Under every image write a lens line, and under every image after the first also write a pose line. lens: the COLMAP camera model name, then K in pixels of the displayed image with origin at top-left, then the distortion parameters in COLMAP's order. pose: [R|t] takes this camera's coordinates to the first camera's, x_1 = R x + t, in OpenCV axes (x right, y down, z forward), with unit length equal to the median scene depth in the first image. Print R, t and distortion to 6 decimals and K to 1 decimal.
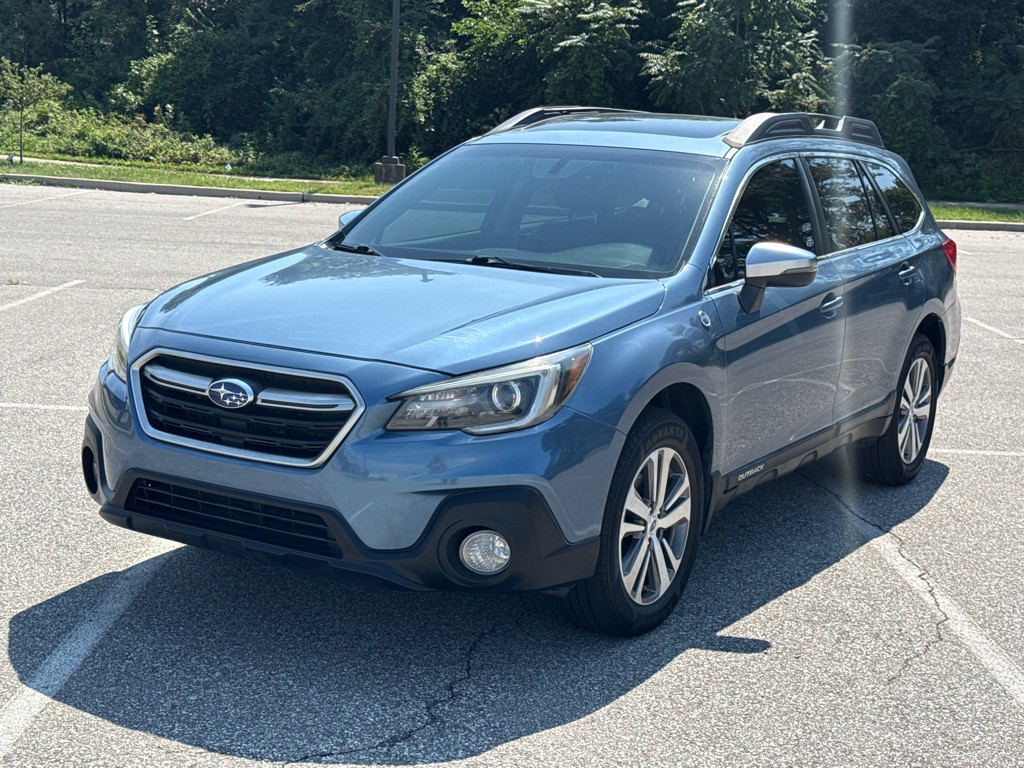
lens RADIAL K [[1385.3, 0, 502.9], [0, 1385.3, 390.9], [0, 0, 1]] dist [0.045024, 0.000000]
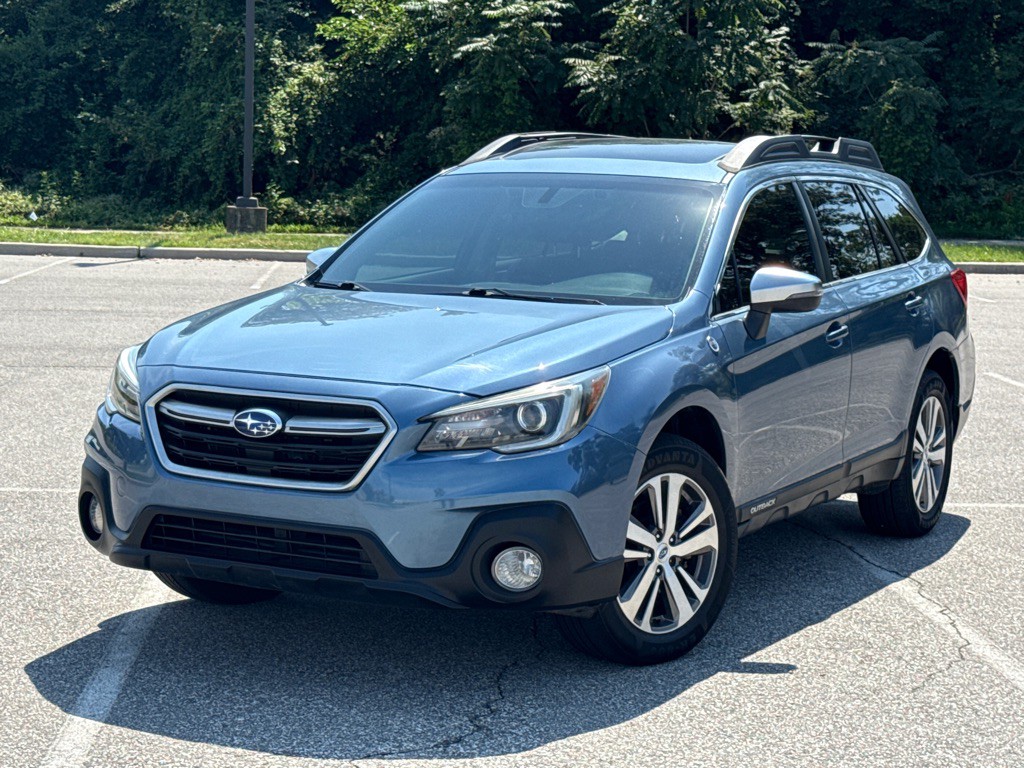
lens RADIAL K [[1836.5, 0, 517.7], [0, 1836.5, 379.6], [0, 0, 1]] dist [0.018430, 0.000000]
pose [[0.997294, -0.029240, 0.067447, -0.076123], [0.033645, 0.997310, -0.065128, 0.049816], [-0.065362, 0.067221, 0.995595, -0.267294]]
